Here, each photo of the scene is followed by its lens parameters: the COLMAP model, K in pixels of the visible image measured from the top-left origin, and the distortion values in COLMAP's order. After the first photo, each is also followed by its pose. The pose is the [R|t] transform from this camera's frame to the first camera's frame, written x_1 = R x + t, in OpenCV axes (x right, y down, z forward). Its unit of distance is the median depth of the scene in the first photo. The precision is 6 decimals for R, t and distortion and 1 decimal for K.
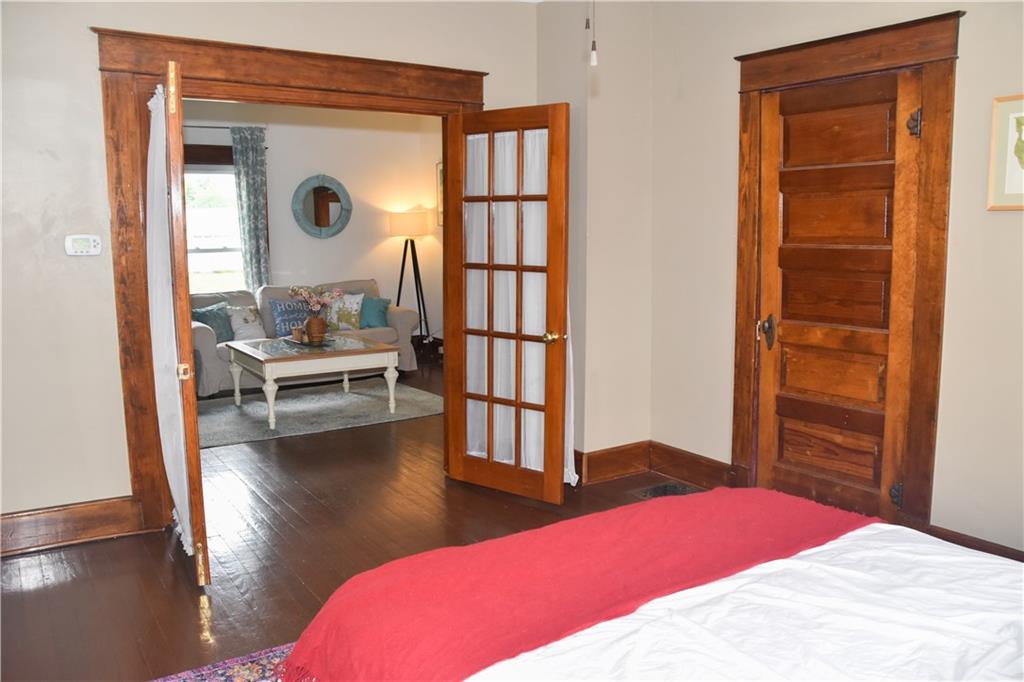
lens RADIAL K [[823.7, 0, 515.0], [0, 823.7, 352.9], [0, 0, 1]] dist [-0.168892, 0.139290]
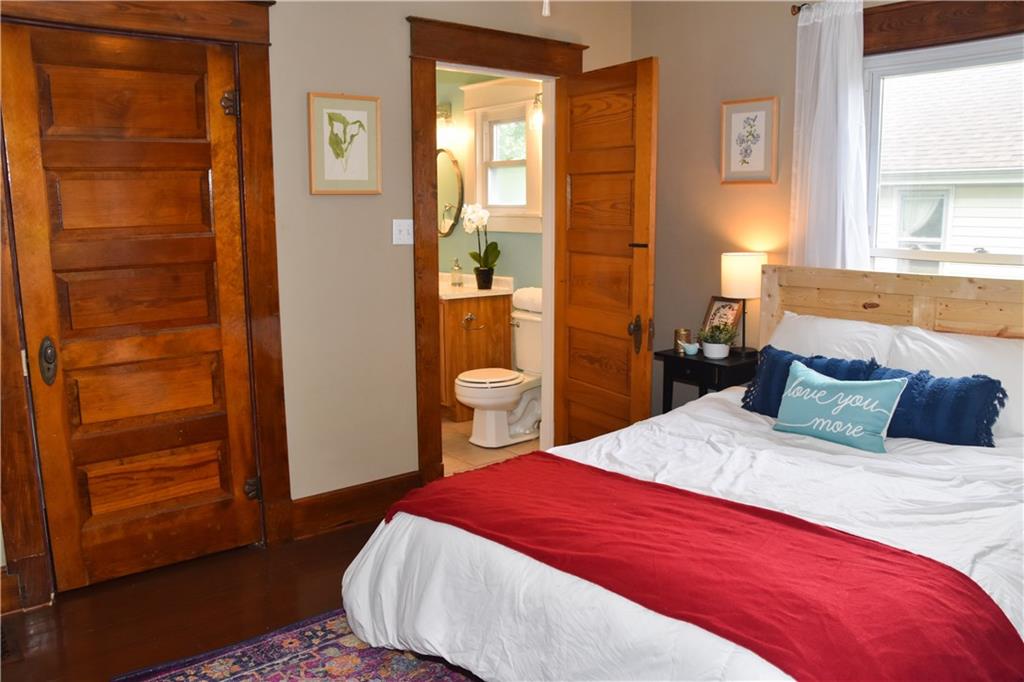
lens RADIAL K [[823.7, 0, 515.0], [0, 823.7, 352.9], [0, 0, 1]] dist [-0.168892, 0.139290]
pose [[-0.094001, -0.164965, 0.981810, -0.503133], [0.156218, 0.971516, 0.178192, -0.111500], [-0.983239, 0.170127, -0.065553, 0.749209]]
